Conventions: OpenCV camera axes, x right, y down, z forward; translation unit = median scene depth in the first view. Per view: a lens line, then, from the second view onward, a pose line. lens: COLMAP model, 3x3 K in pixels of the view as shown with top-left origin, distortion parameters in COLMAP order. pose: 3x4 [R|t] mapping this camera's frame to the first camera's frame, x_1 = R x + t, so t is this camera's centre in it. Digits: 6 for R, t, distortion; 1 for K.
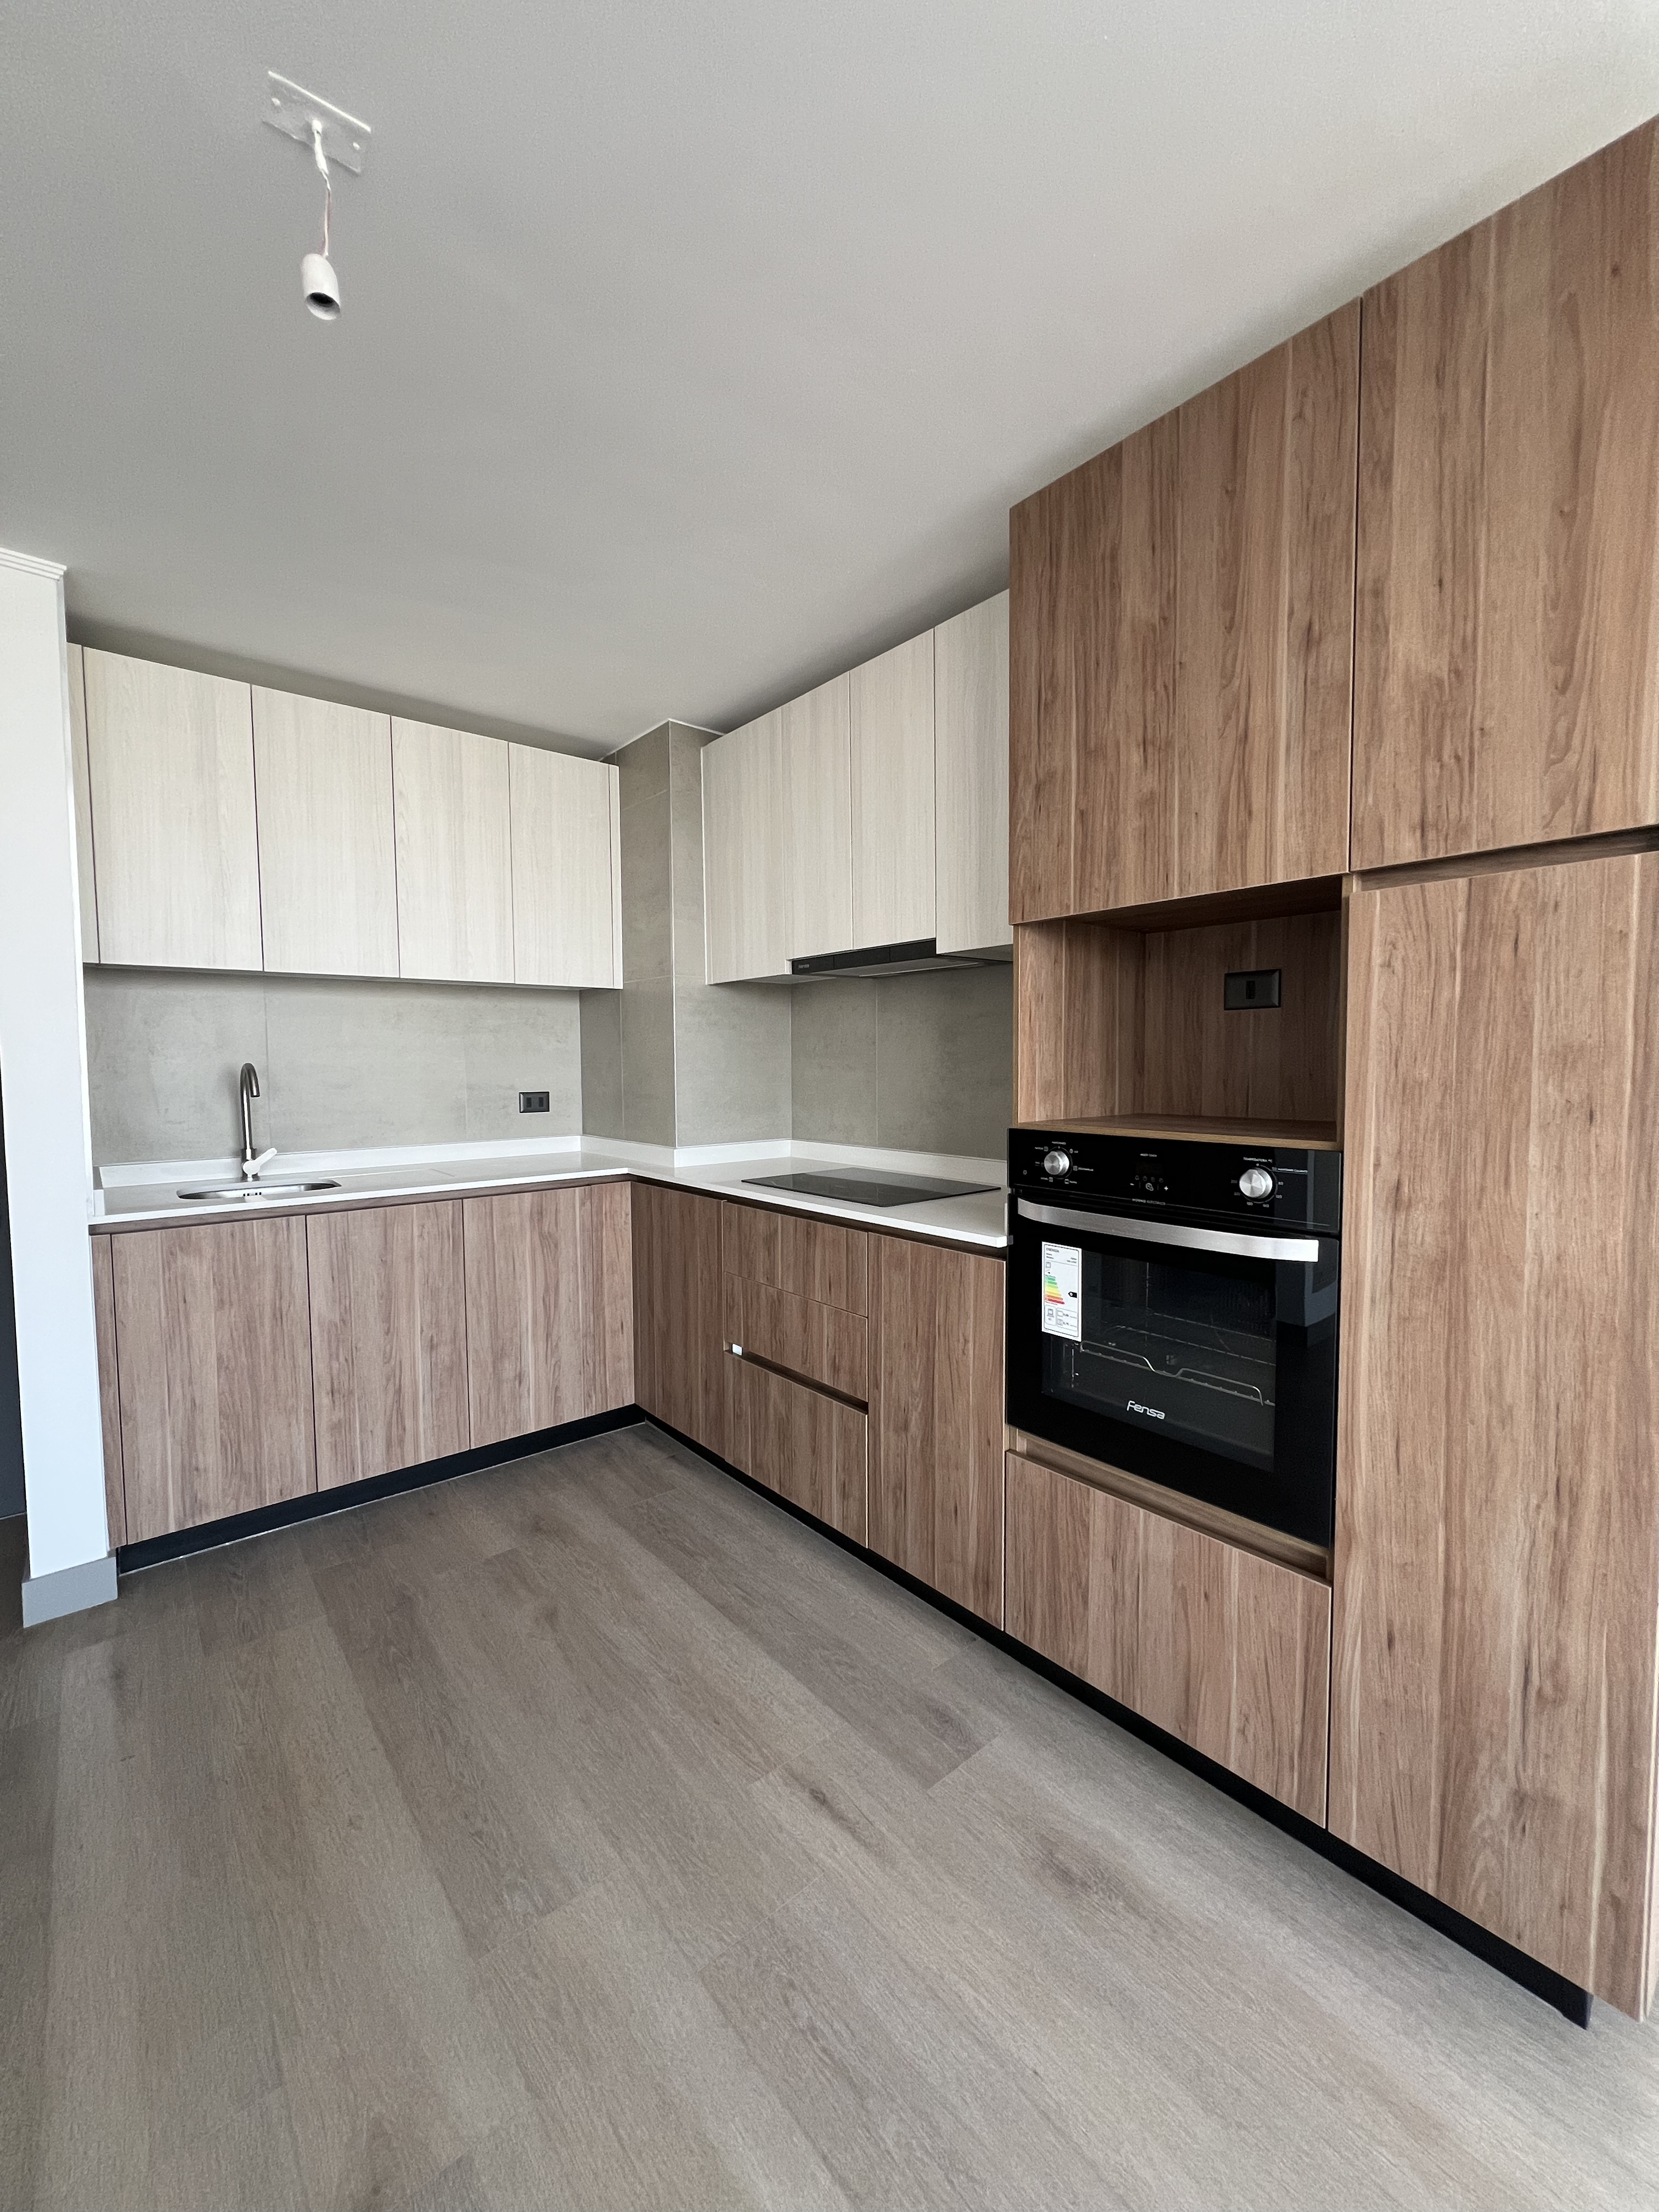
lens RADIAL K [[883.6, 0, 829.5], [0, 883.6, 1106.0], [0, 0, 1]] dist [-0.000432, -0.000056]
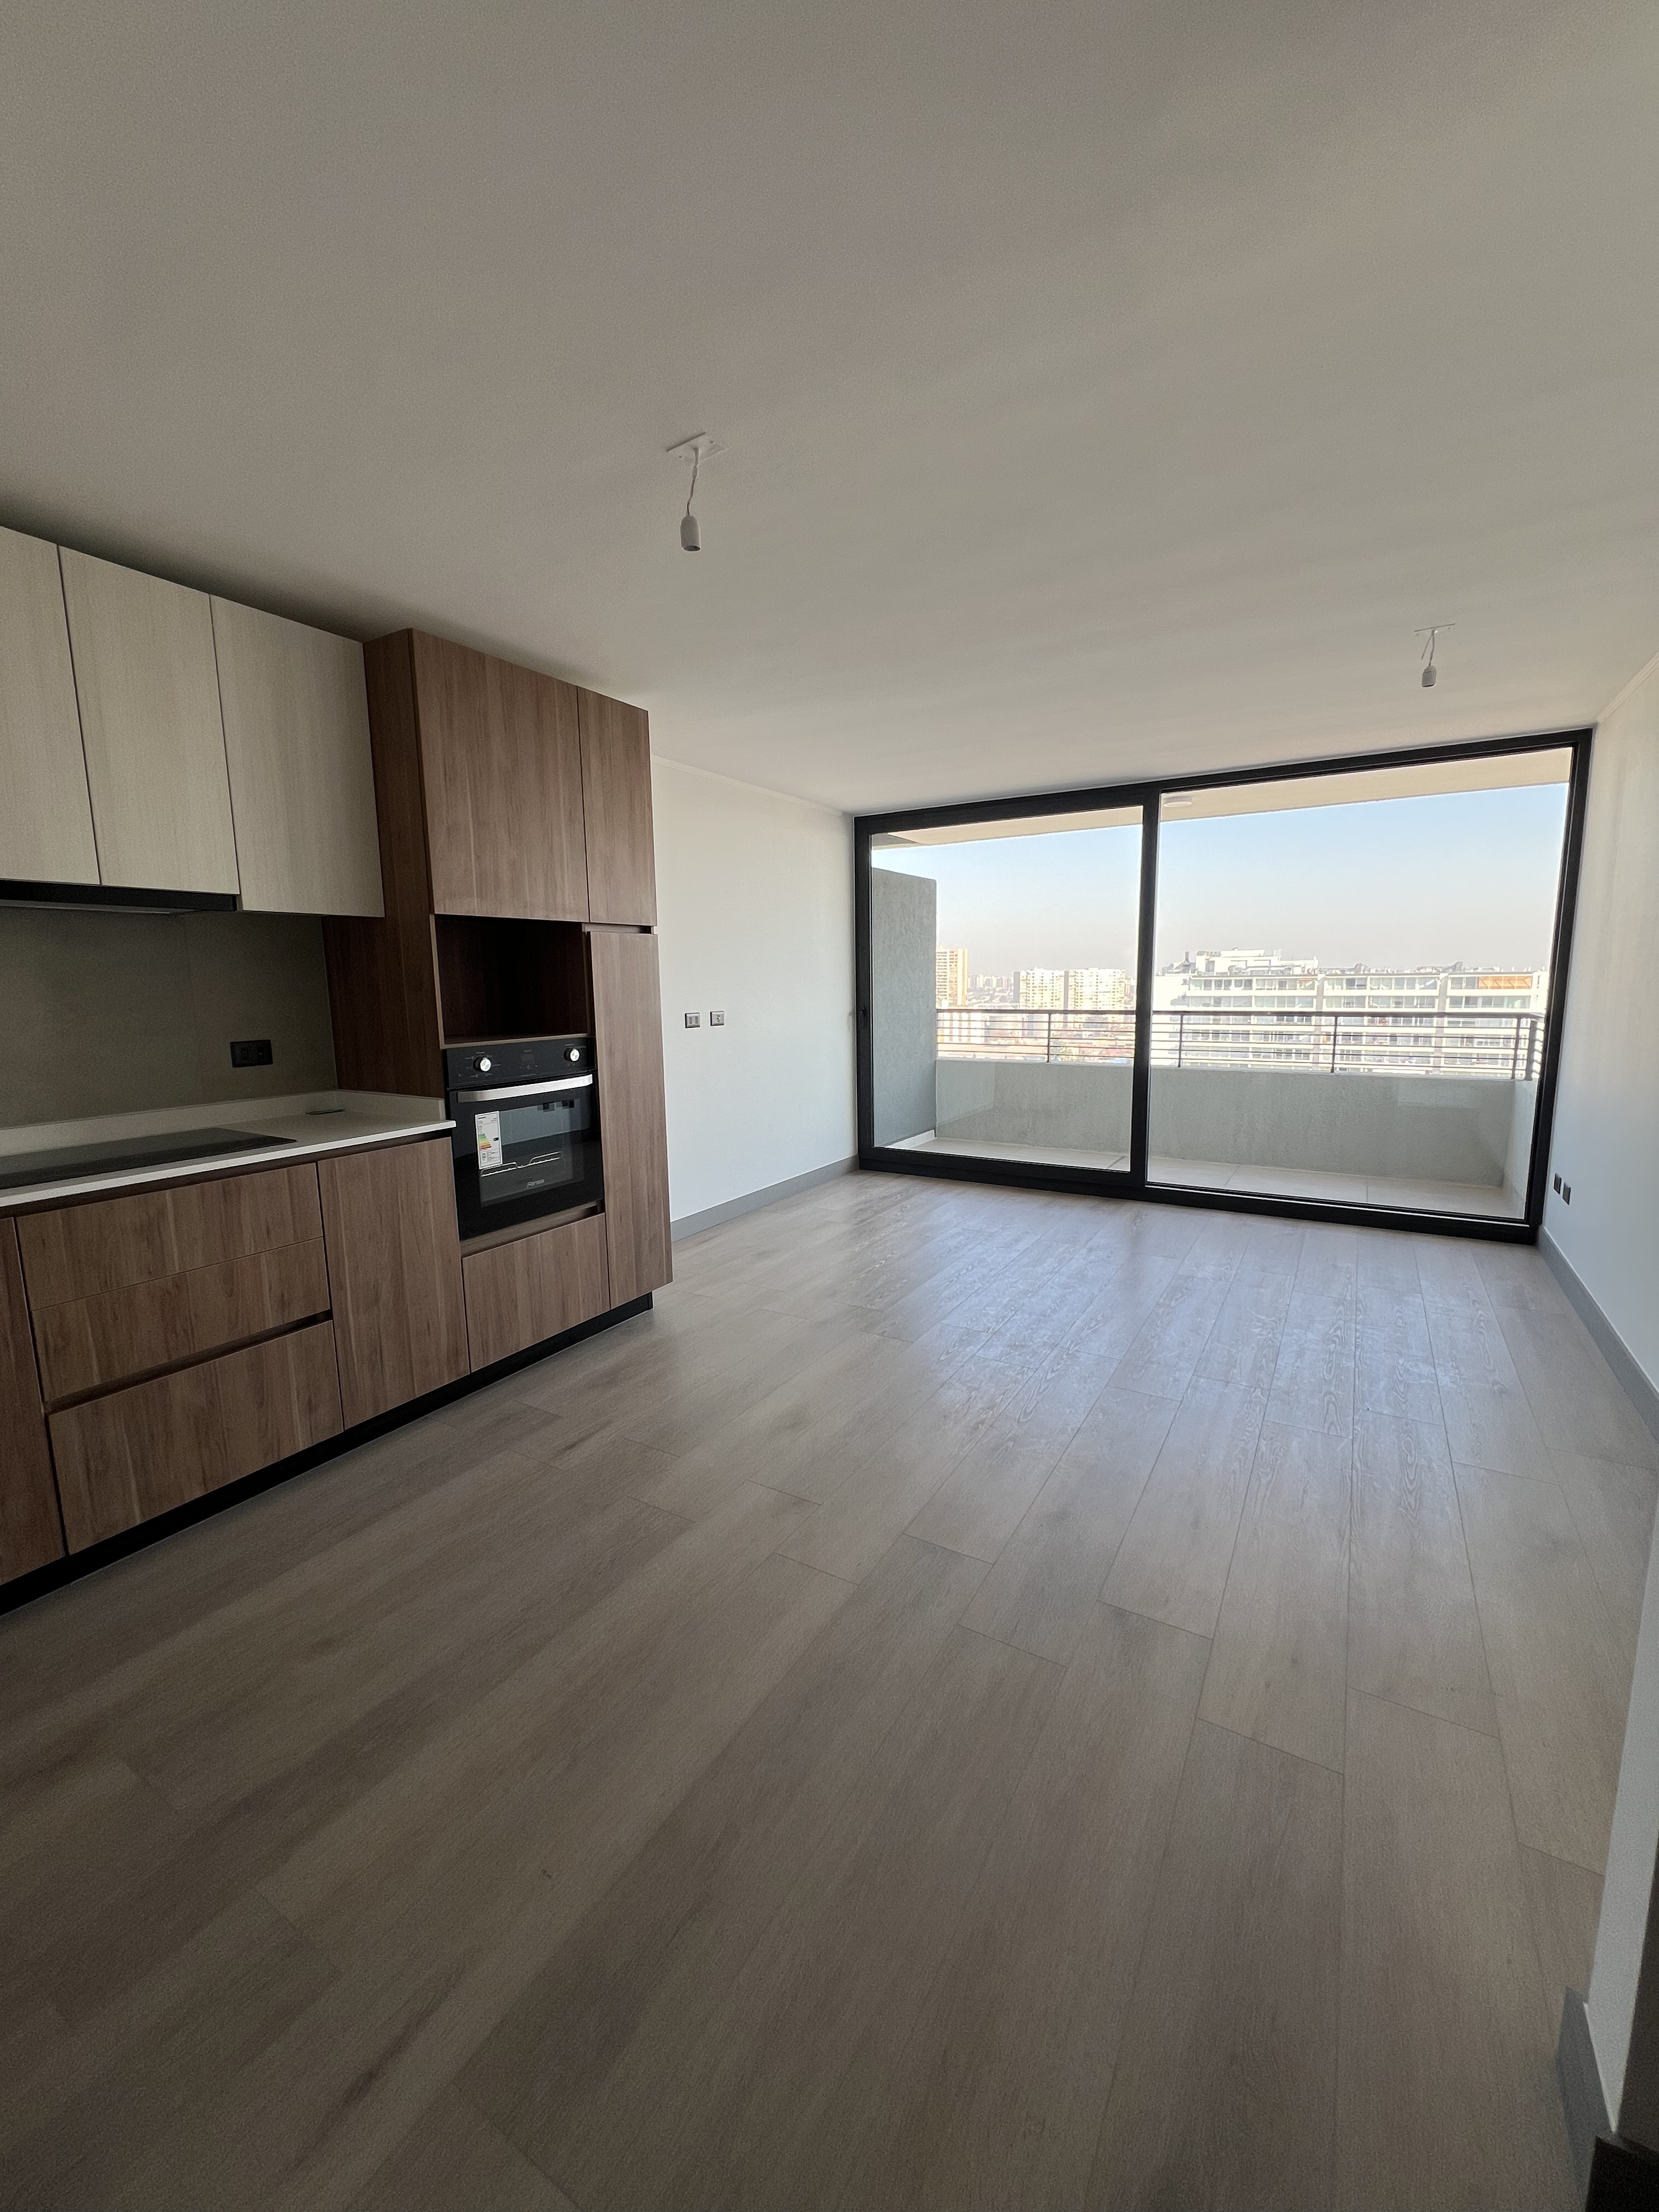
lens RADIAL K [[883.6, 0, 829.5], [0, 883.6, 1106.0], [0, 0, 1]] dist [-0.000432, -0.000056]
pose [[-0.324355, -0.127813, 0.937261, -1.474507], [0.064360, 0.985552, 0.156671, -0.075610], [-0.943743, 0.111139, -0.311442, 0.875614]]
